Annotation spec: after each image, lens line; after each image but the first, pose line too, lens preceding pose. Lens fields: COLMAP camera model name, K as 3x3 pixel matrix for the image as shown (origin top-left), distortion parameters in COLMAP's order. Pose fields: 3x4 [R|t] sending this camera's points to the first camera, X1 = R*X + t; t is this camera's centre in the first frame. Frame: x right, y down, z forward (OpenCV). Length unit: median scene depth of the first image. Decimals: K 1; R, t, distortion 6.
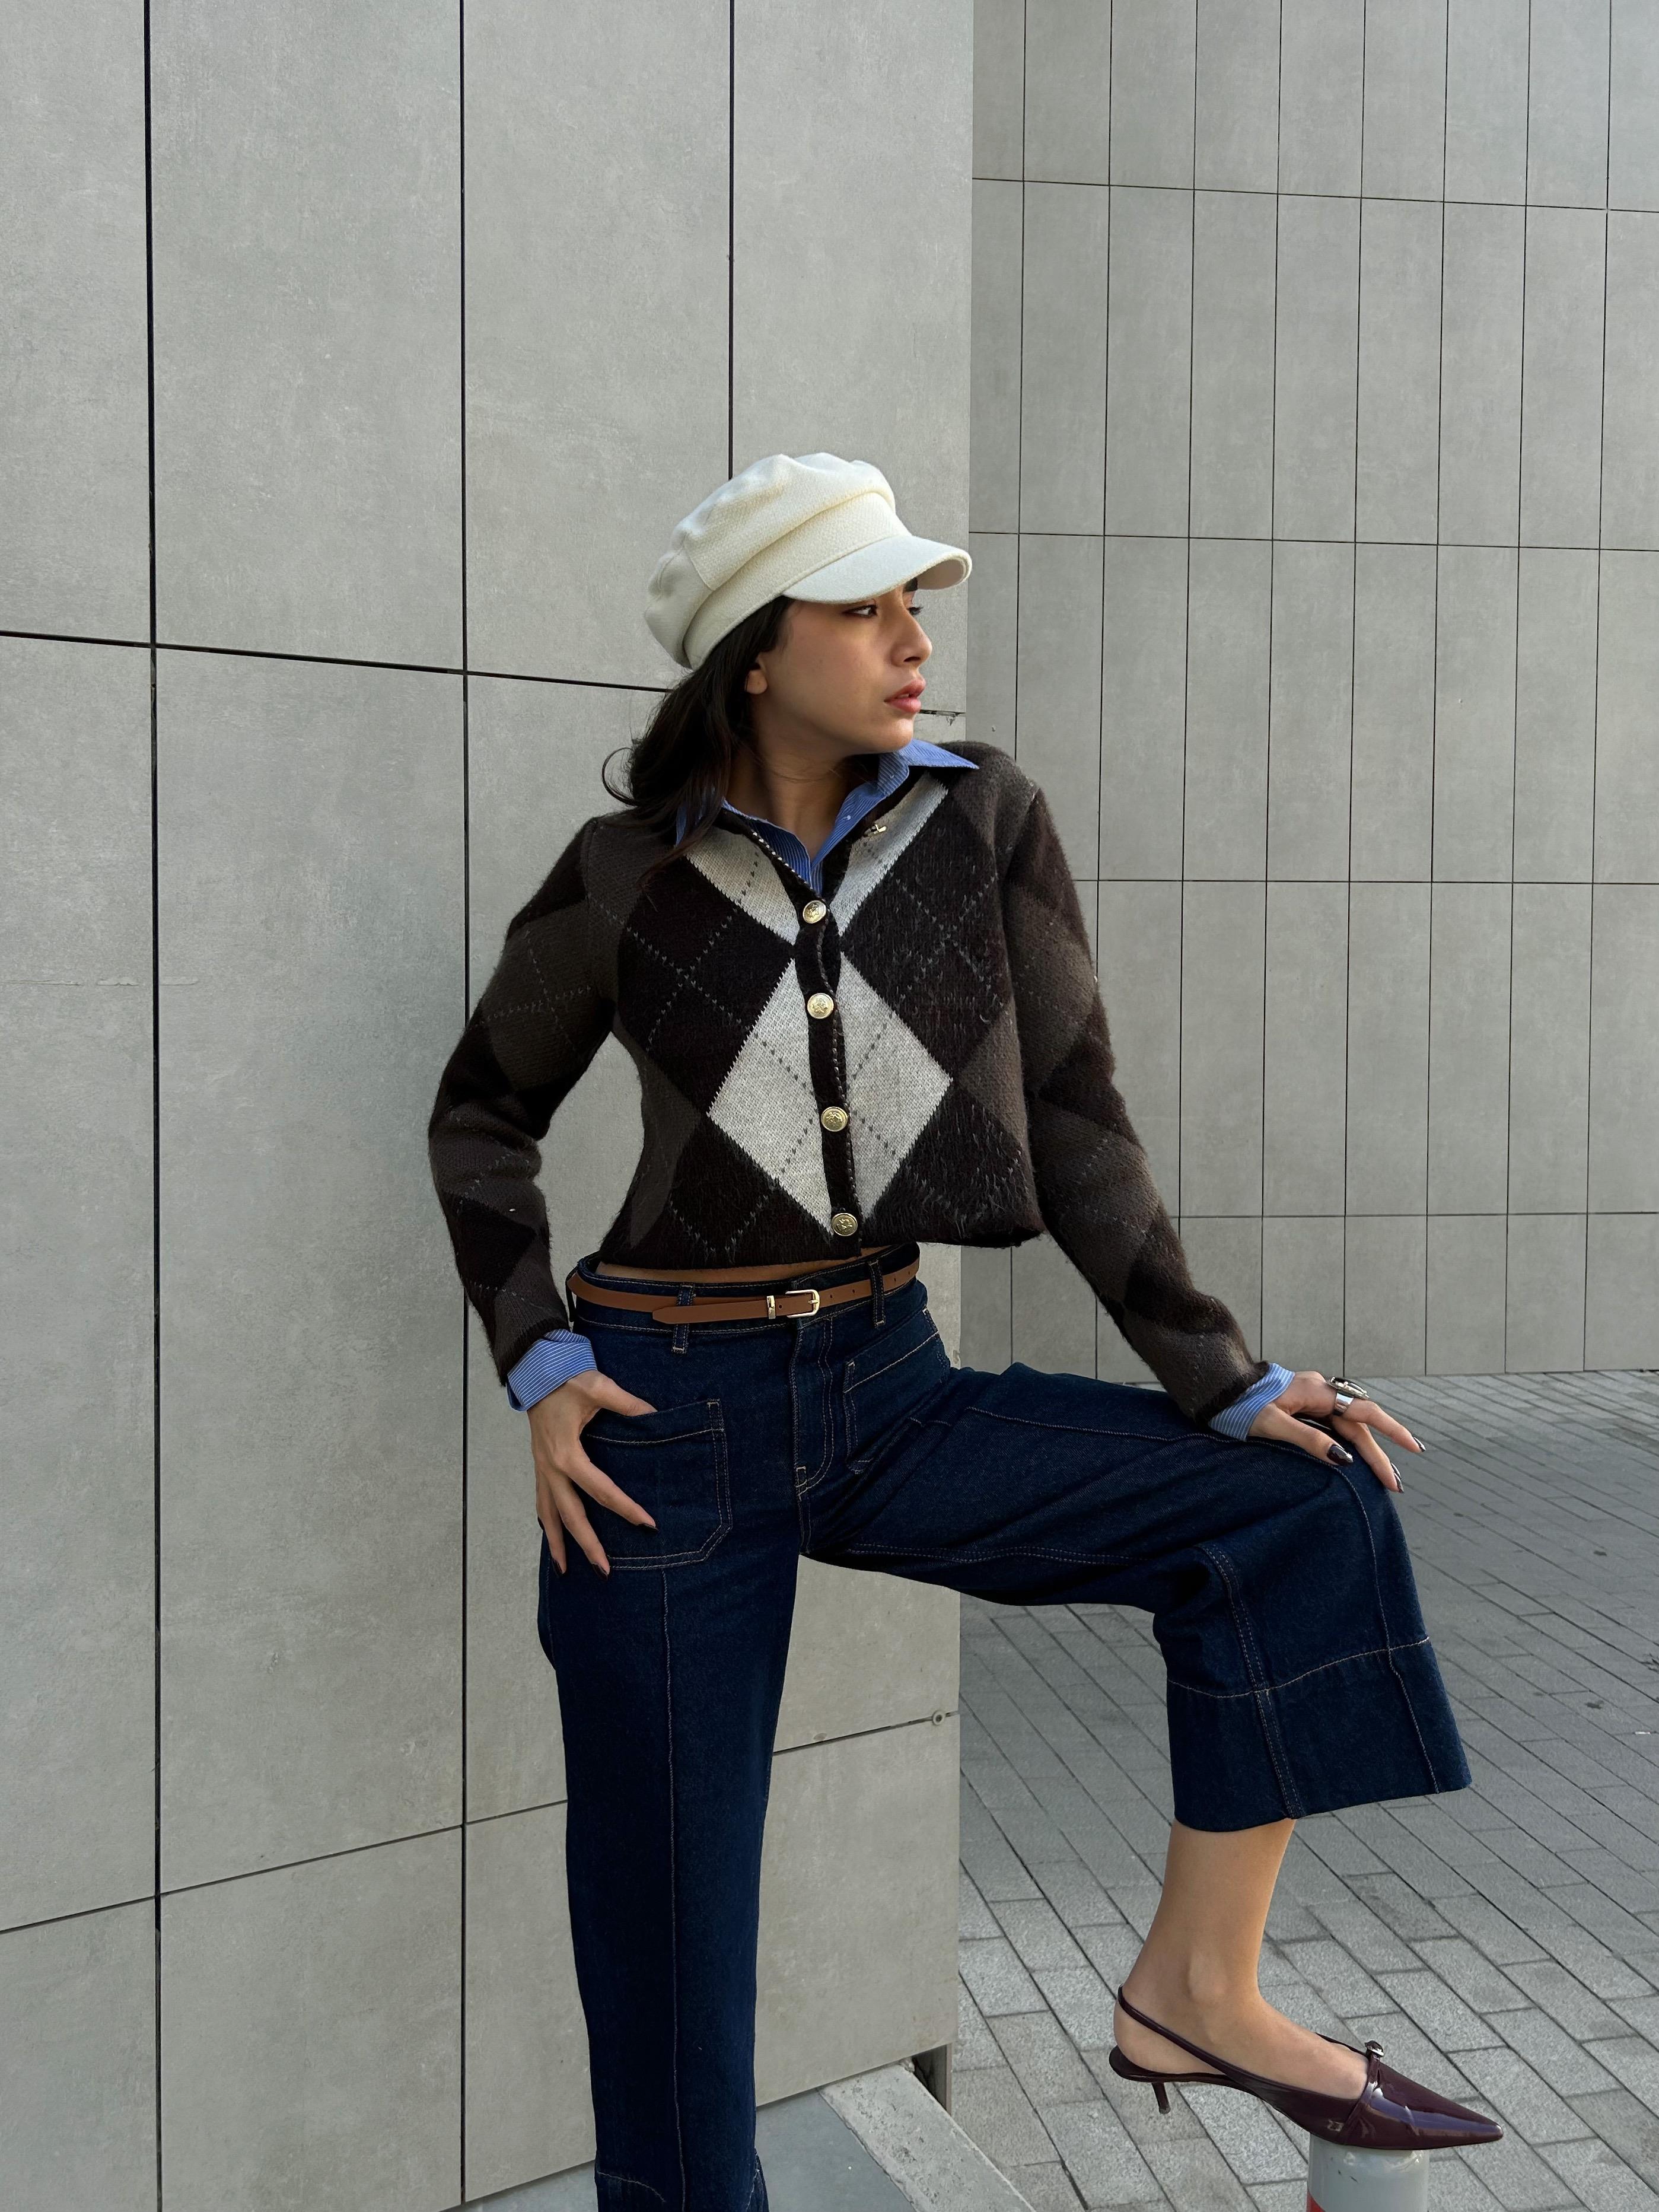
lens RADIAL K [[1799.8, 0, 791.2], [0, 1799.8, 1017.9], [0, 0, 1]] dist [0.017962, -0.019895]
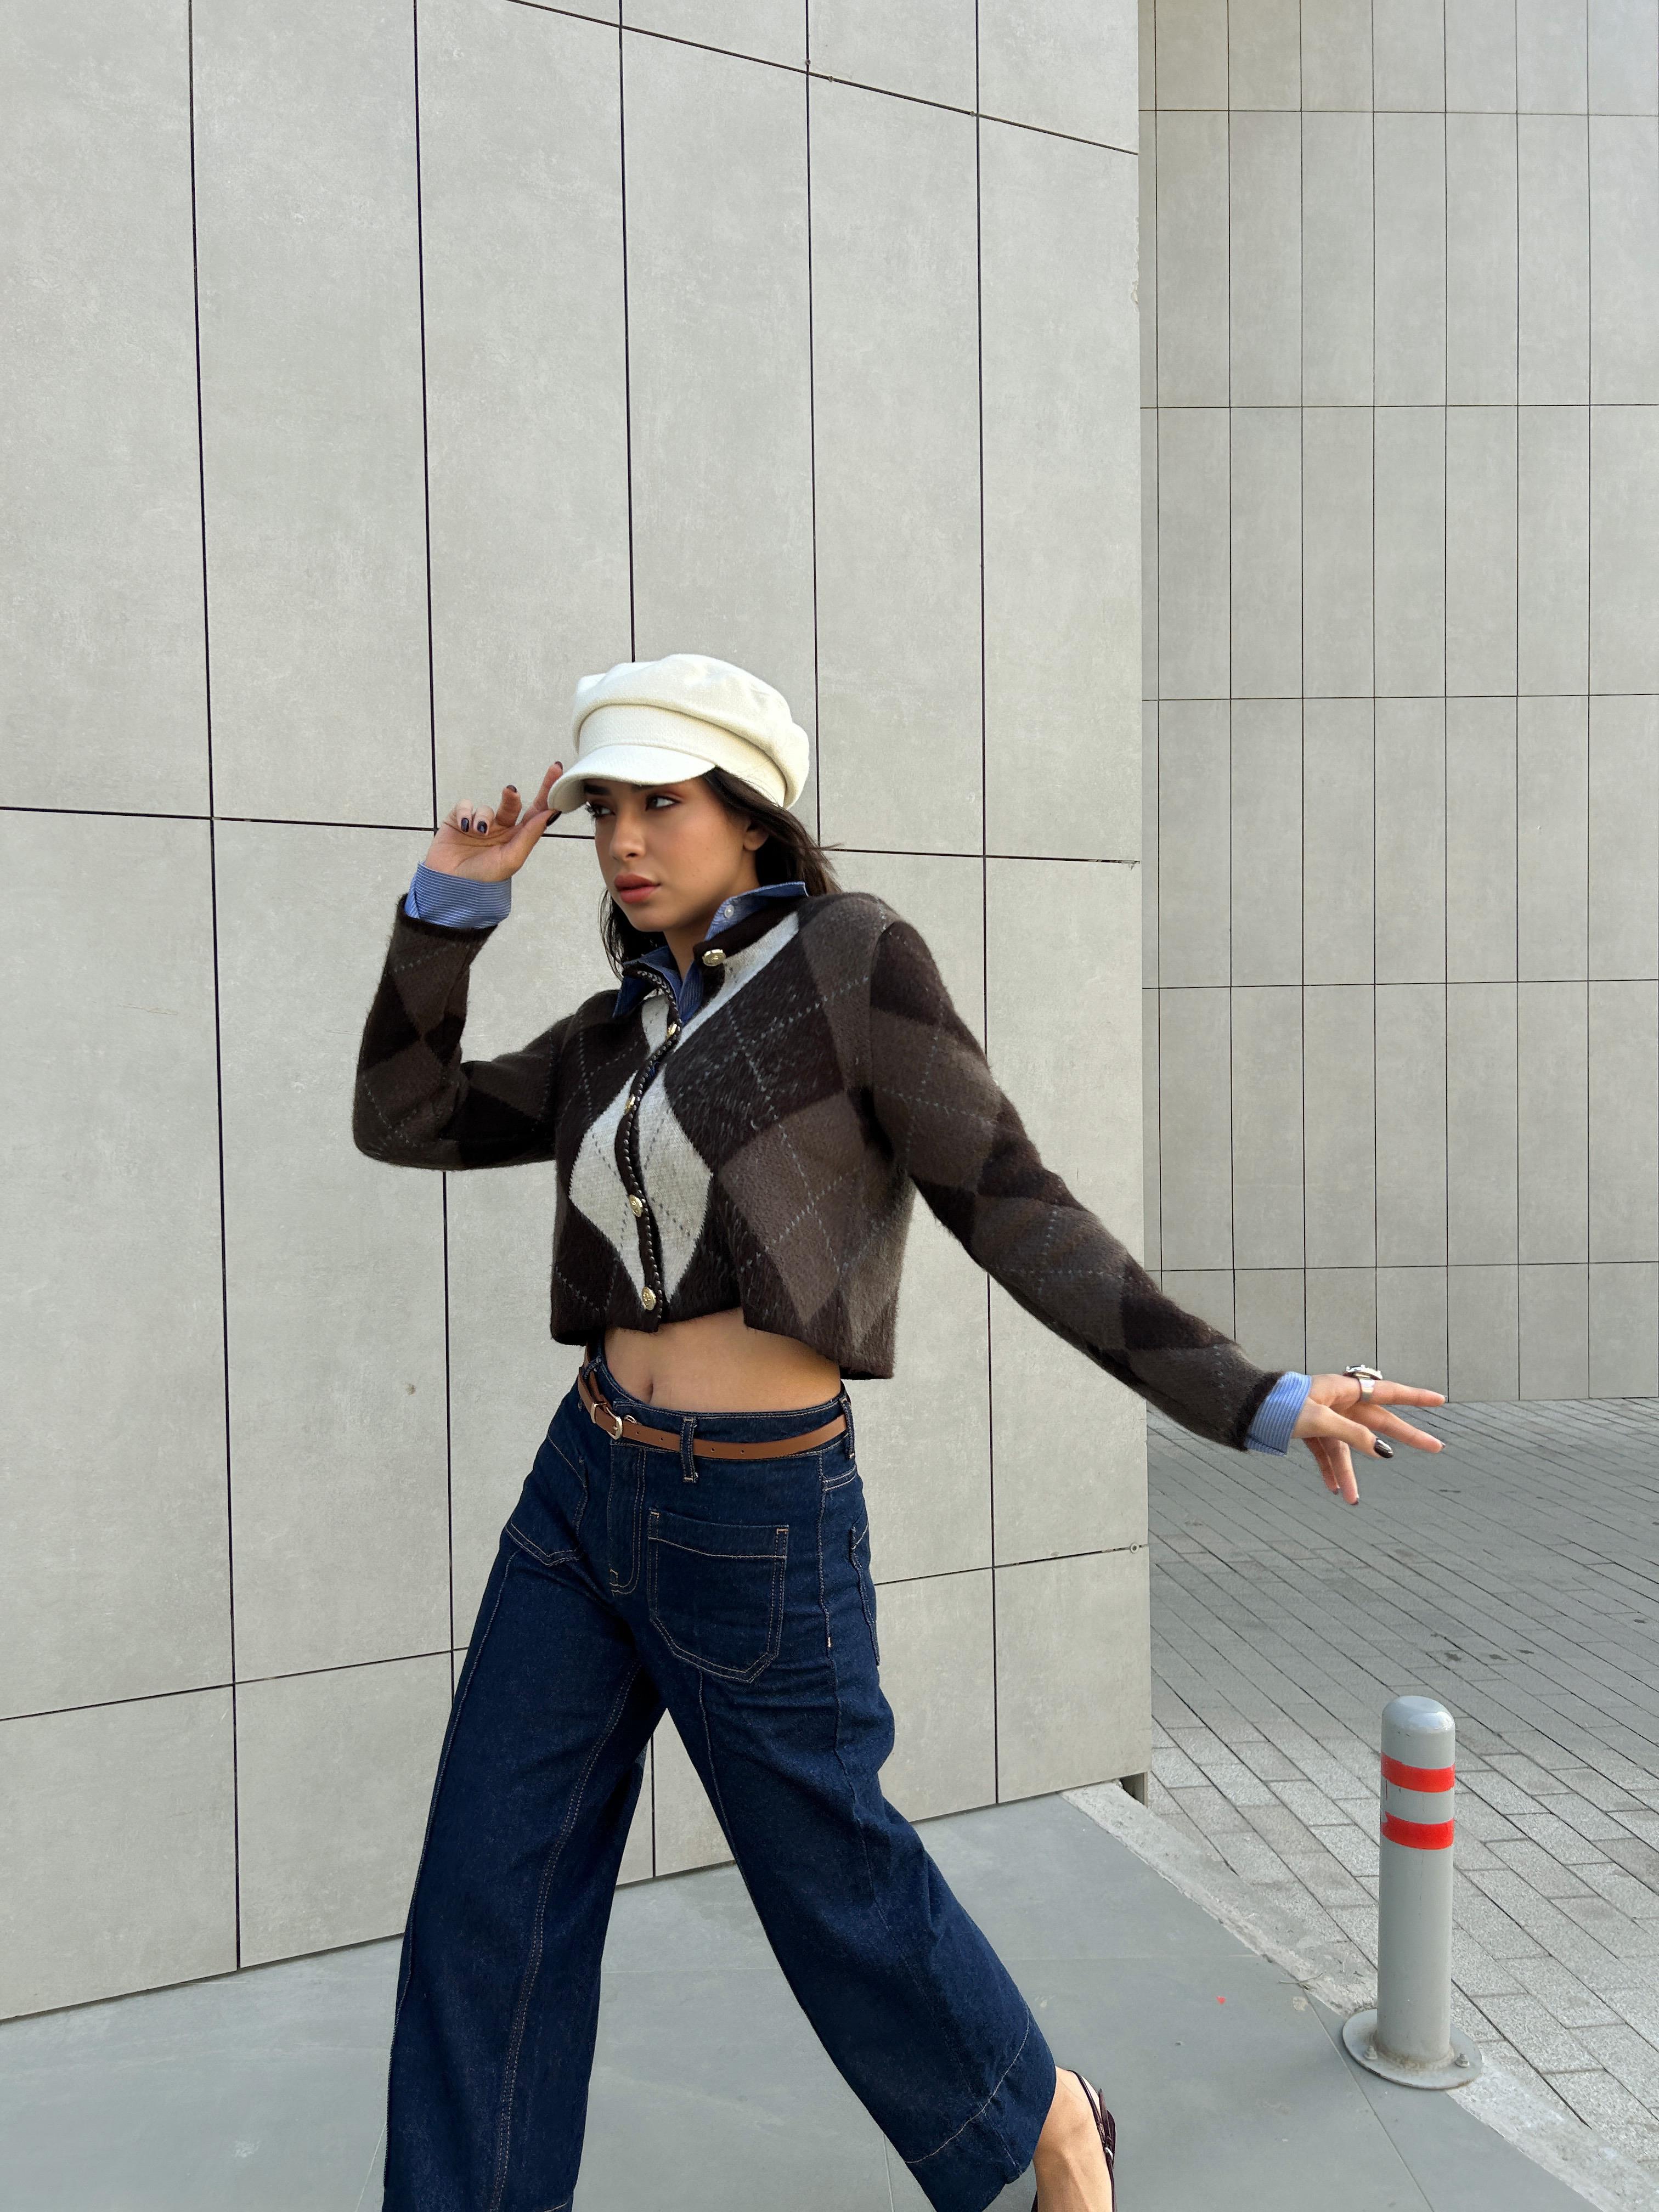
lens RADIAL K [[1664.9, 0, 812.0], [0, 1664.9, 1135.9], [0, 0, 1]] dist [0.020591, -0.024992]
pose [[0.996998, -0.017409, -0.075441, -0.074519], [0.017593, 0.999844, 0.001778, 0.048030], [0.075399, -0.003099, 0.997149, -0.384427]]
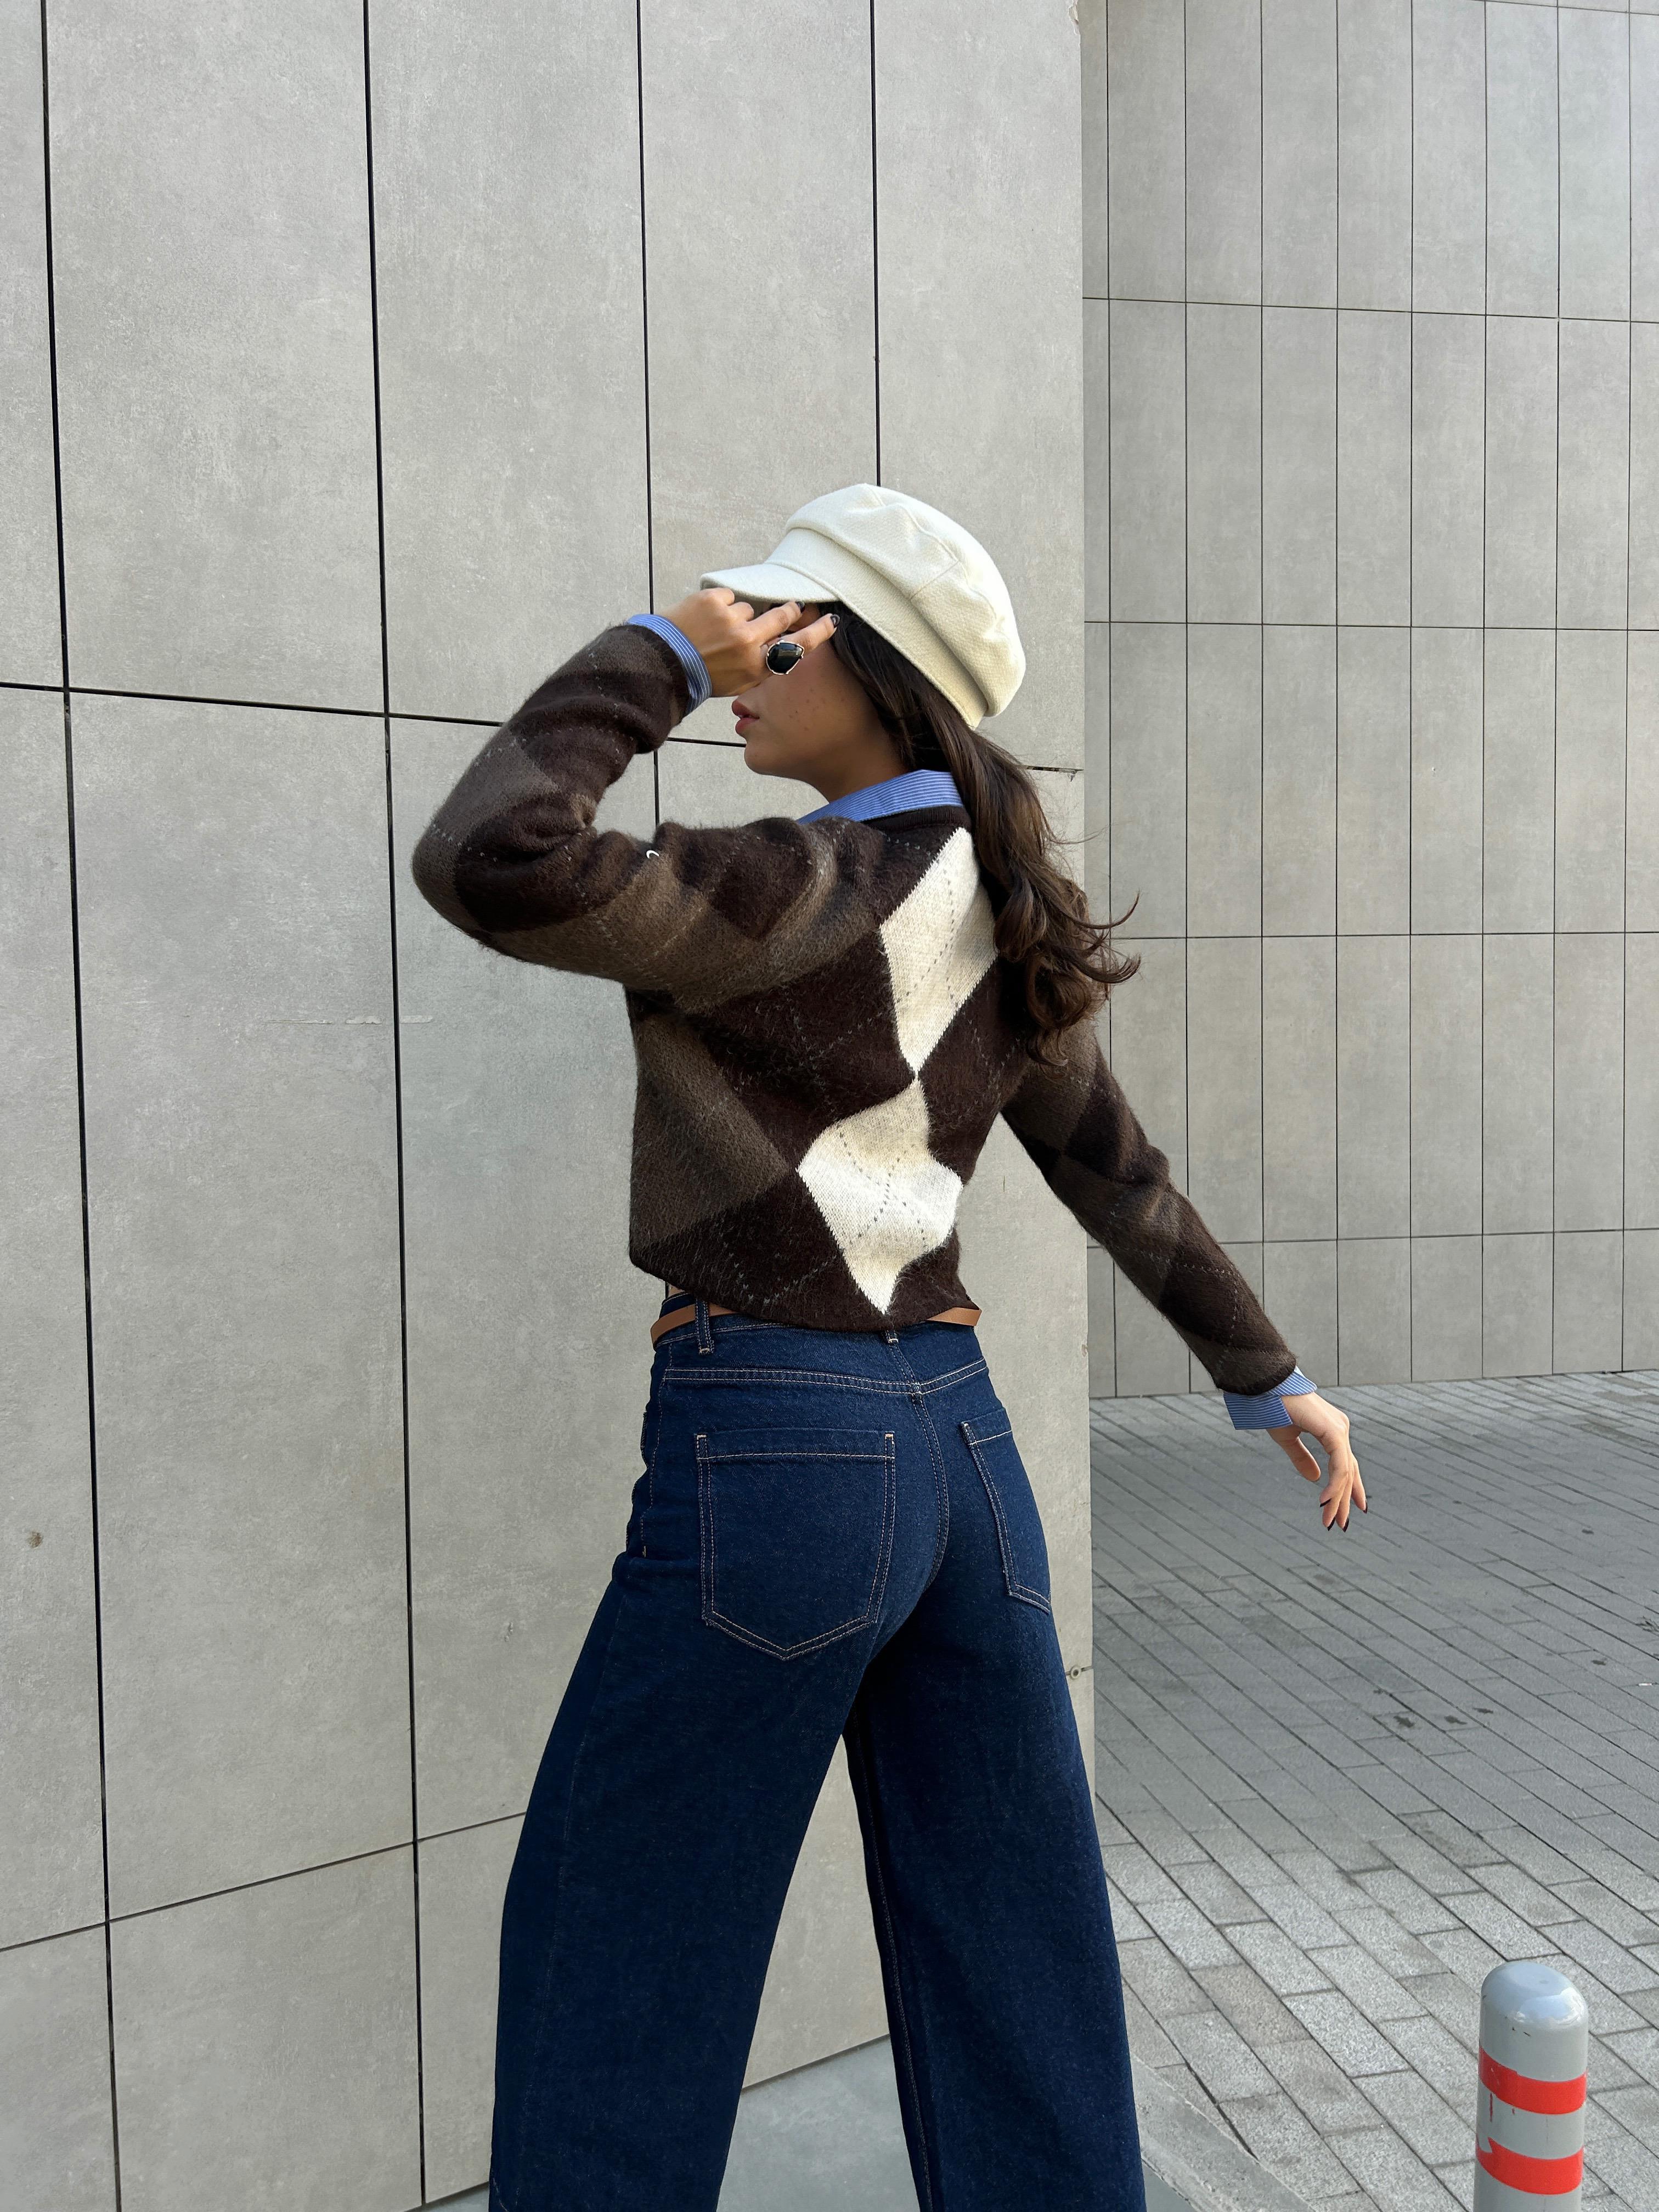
lens RADIAL K [[1664.9, 0, 830.1], [0, 1664.9, 1103.6], [0, 0, 1]] dist [0.020591, -0.024992]
pose [[0.999317, -0.021776, 0.029848, -0.096928], [0.021365, 0.999673, 0.014040, 0.018557], [-0.030144, -0.013393, 0.999456, -0.025298]]
